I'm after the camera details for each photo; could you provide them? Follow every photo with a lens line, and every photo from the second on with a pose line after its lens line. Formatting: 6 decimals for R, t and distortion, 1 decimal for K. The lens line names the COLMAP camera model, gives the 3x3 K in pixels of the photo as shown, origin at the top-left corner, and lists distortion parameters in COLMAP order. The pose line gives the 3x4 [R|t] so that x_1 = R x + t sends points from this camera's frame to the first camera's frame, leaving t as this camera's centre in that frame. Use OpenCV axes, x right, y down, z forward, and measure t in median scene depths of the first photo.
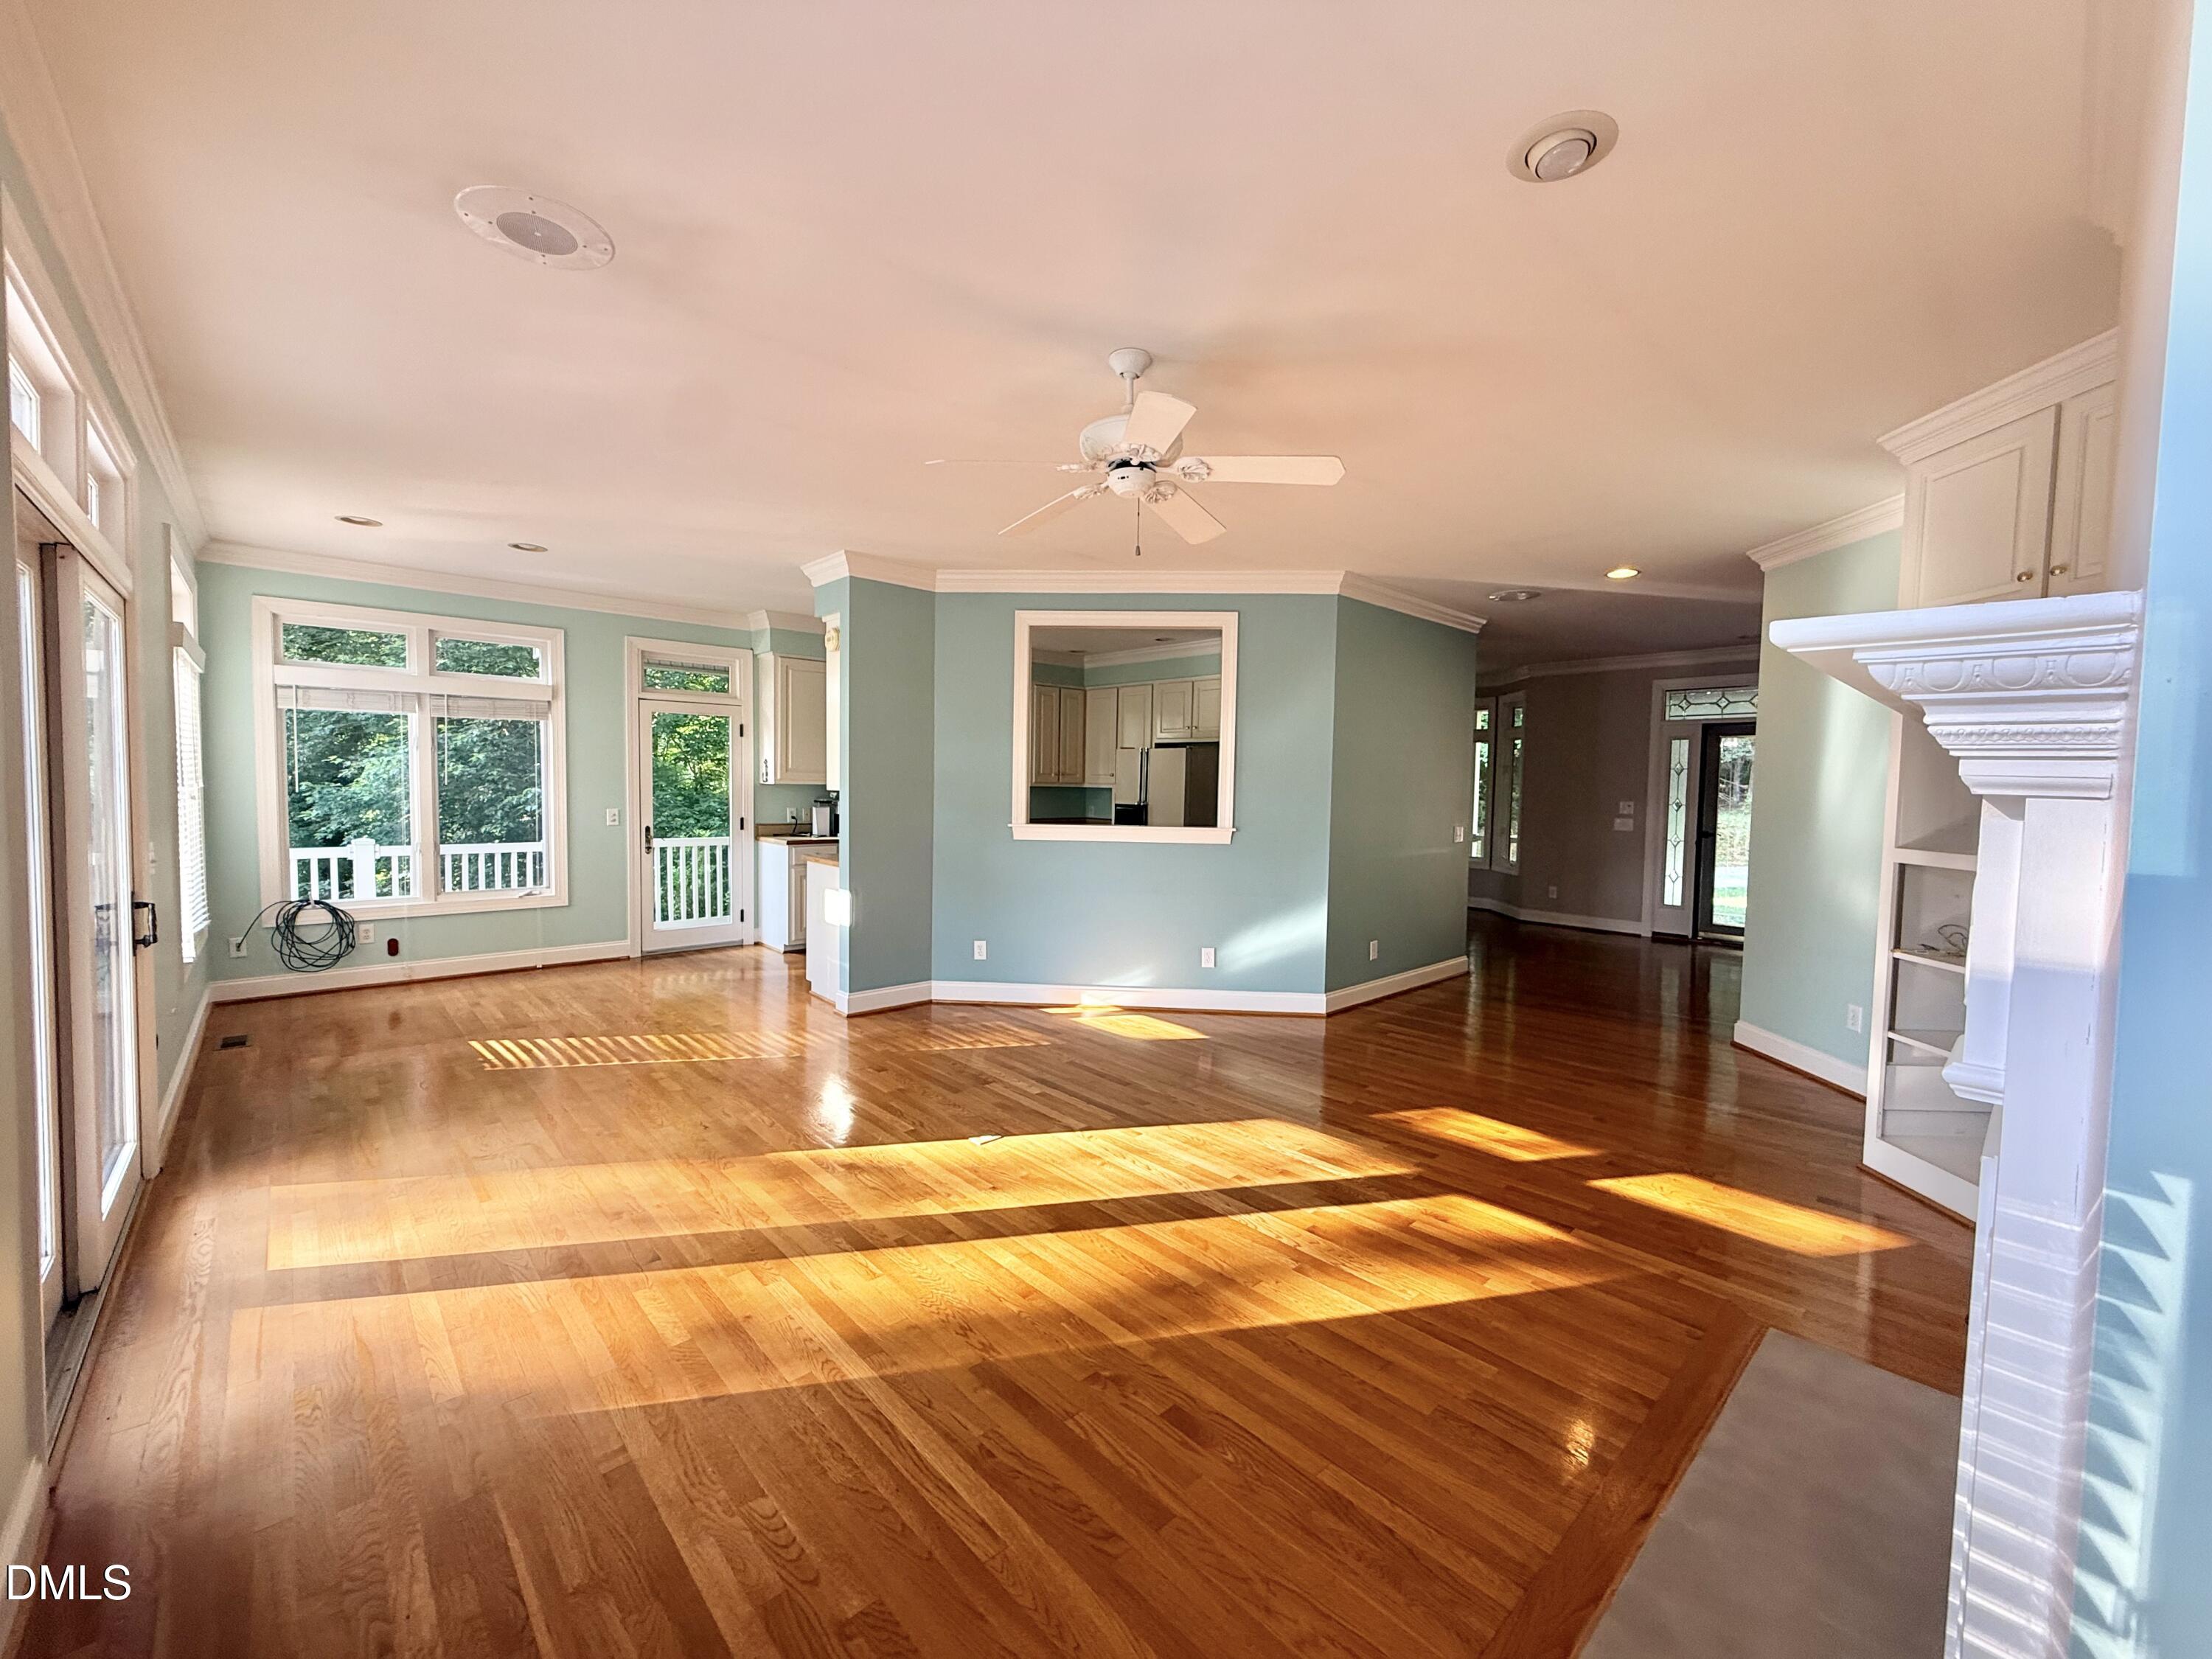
lens RADIAL K [[878.4, 0, 1101.1], [0, 878.4, 829.7], [0, 0, 1]] dist [-0.000832, 0.000150]
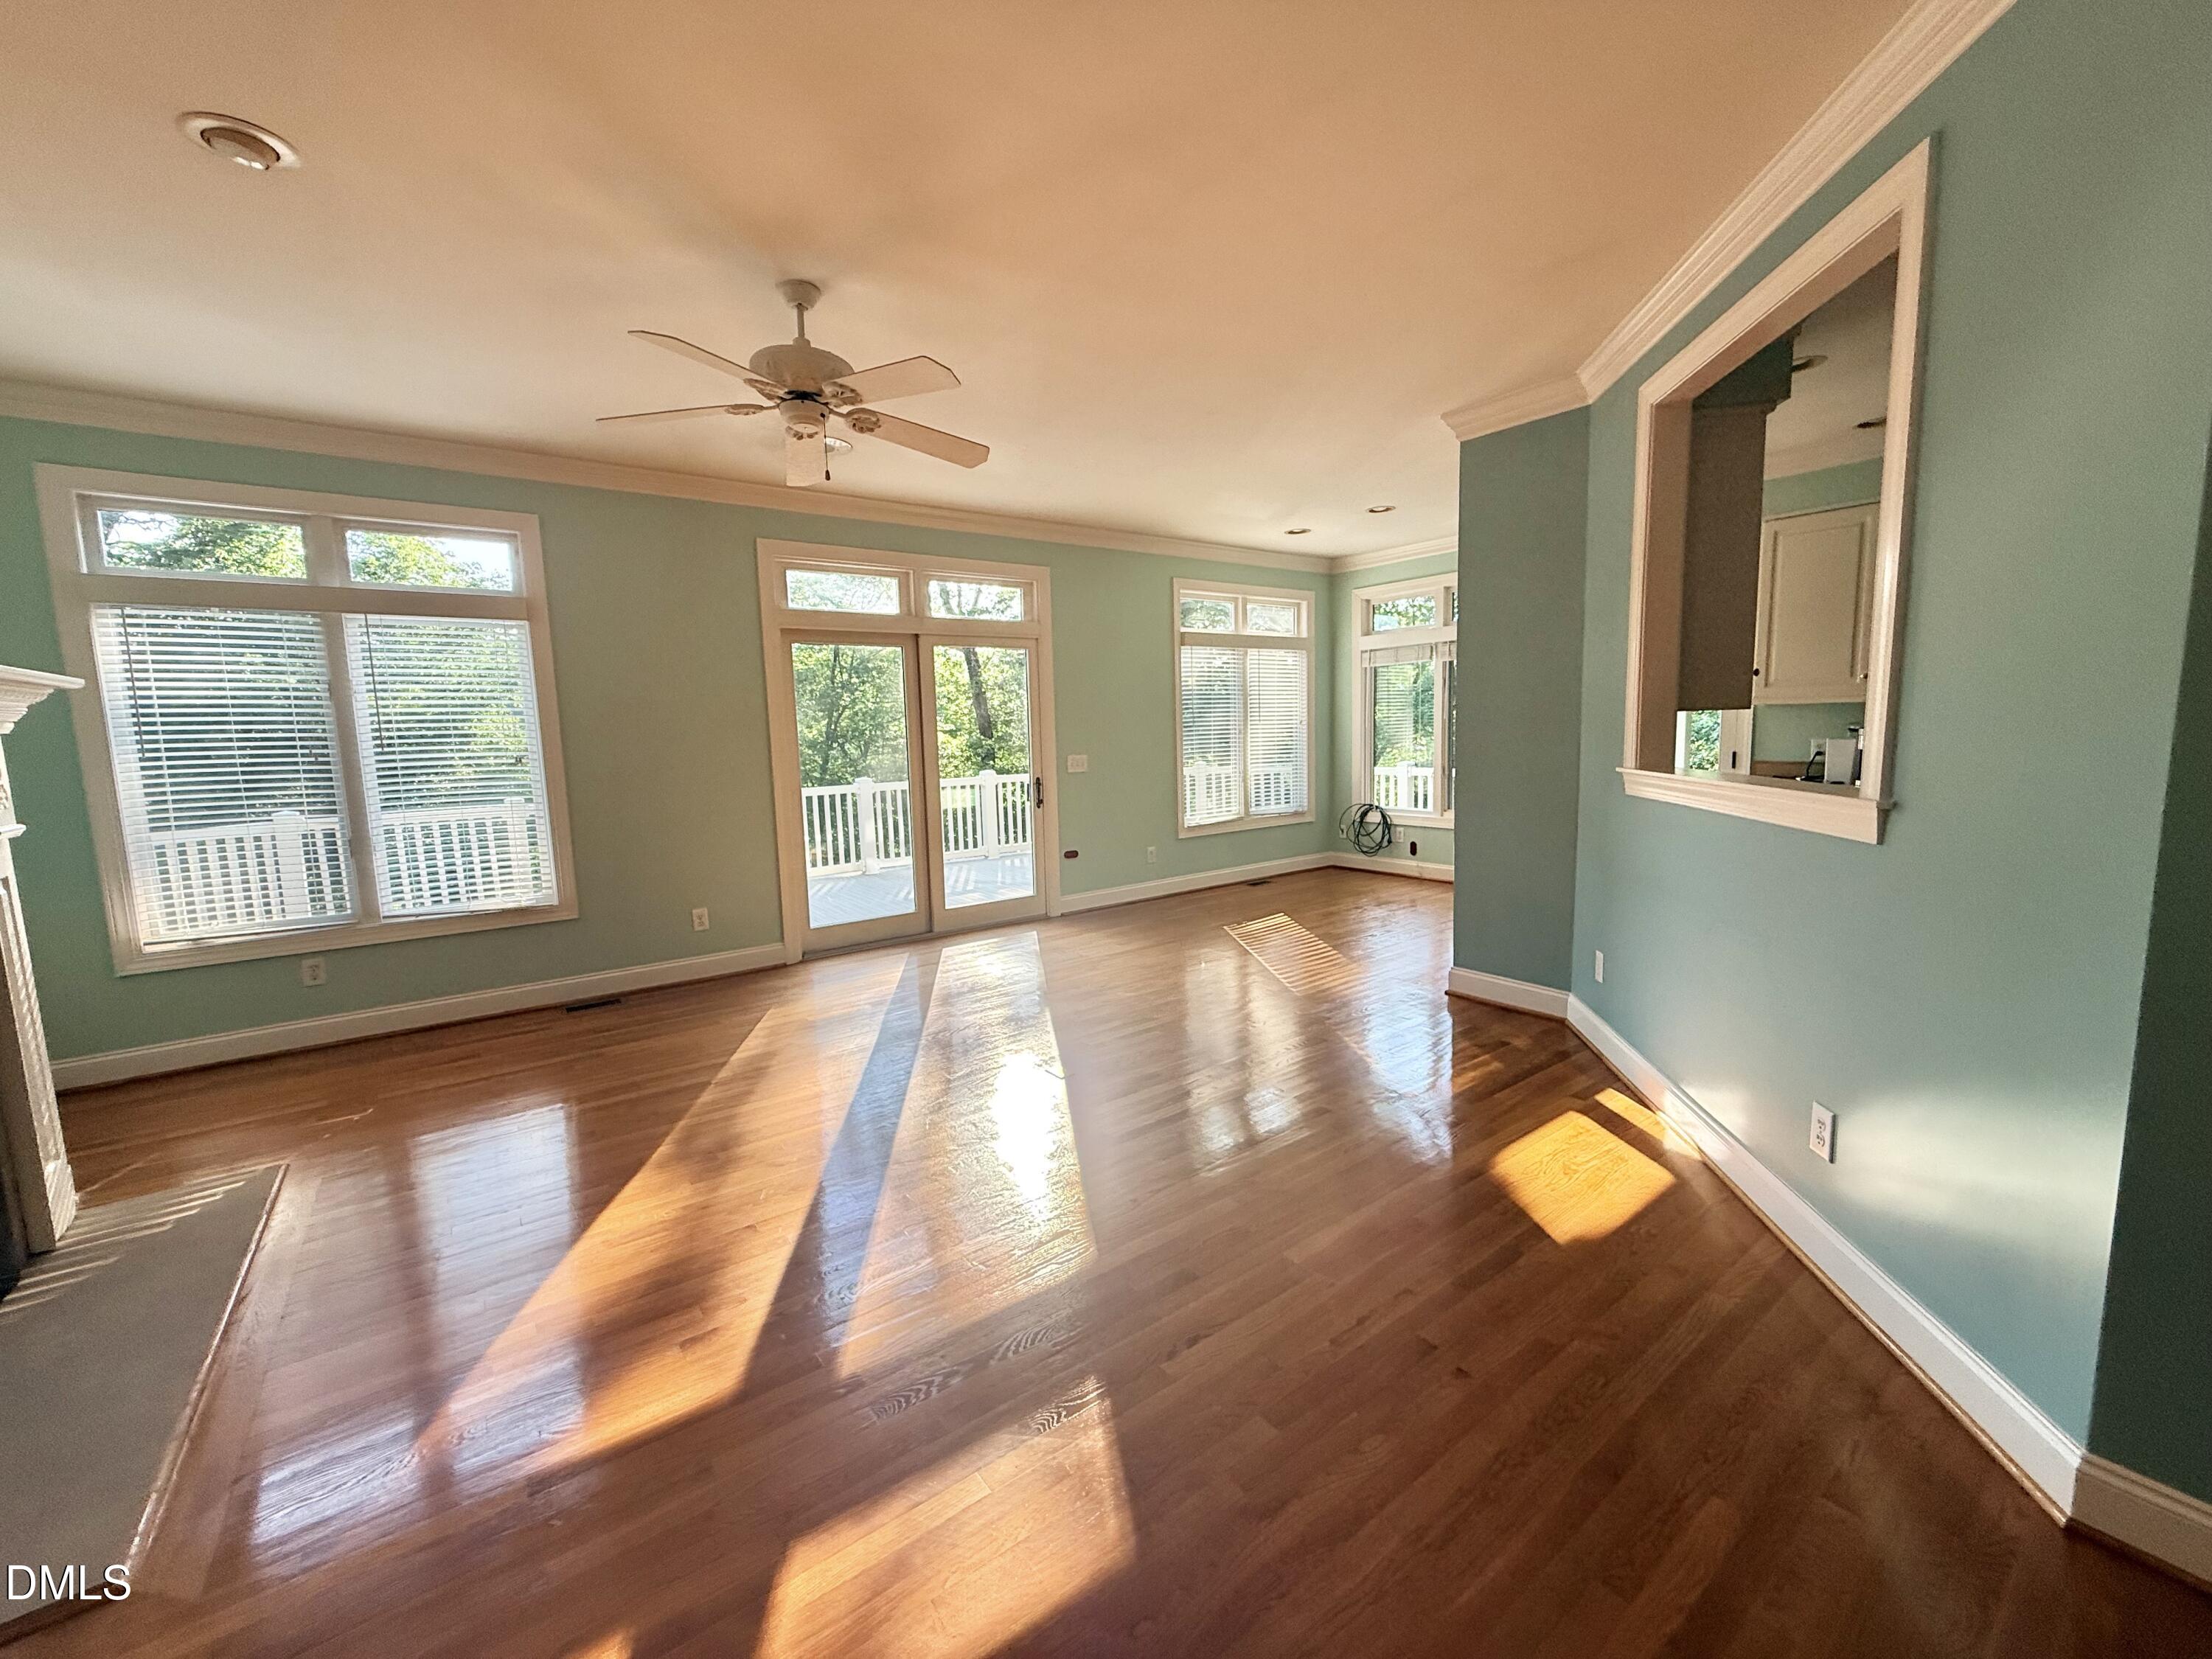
lens RADIAL K [[878.4, 0, 1101.1], [0, 878.4, 829.7], [0, 0, 1]] dist [-0.000832, 0.000150]
pose [[-0.089877, 0.106172, -0.990278, 0.522935], [-0.023294, 0.993805, 0.108665, -0.021175], [0.995680, 0.032834, -0.086847, 0.717539]]
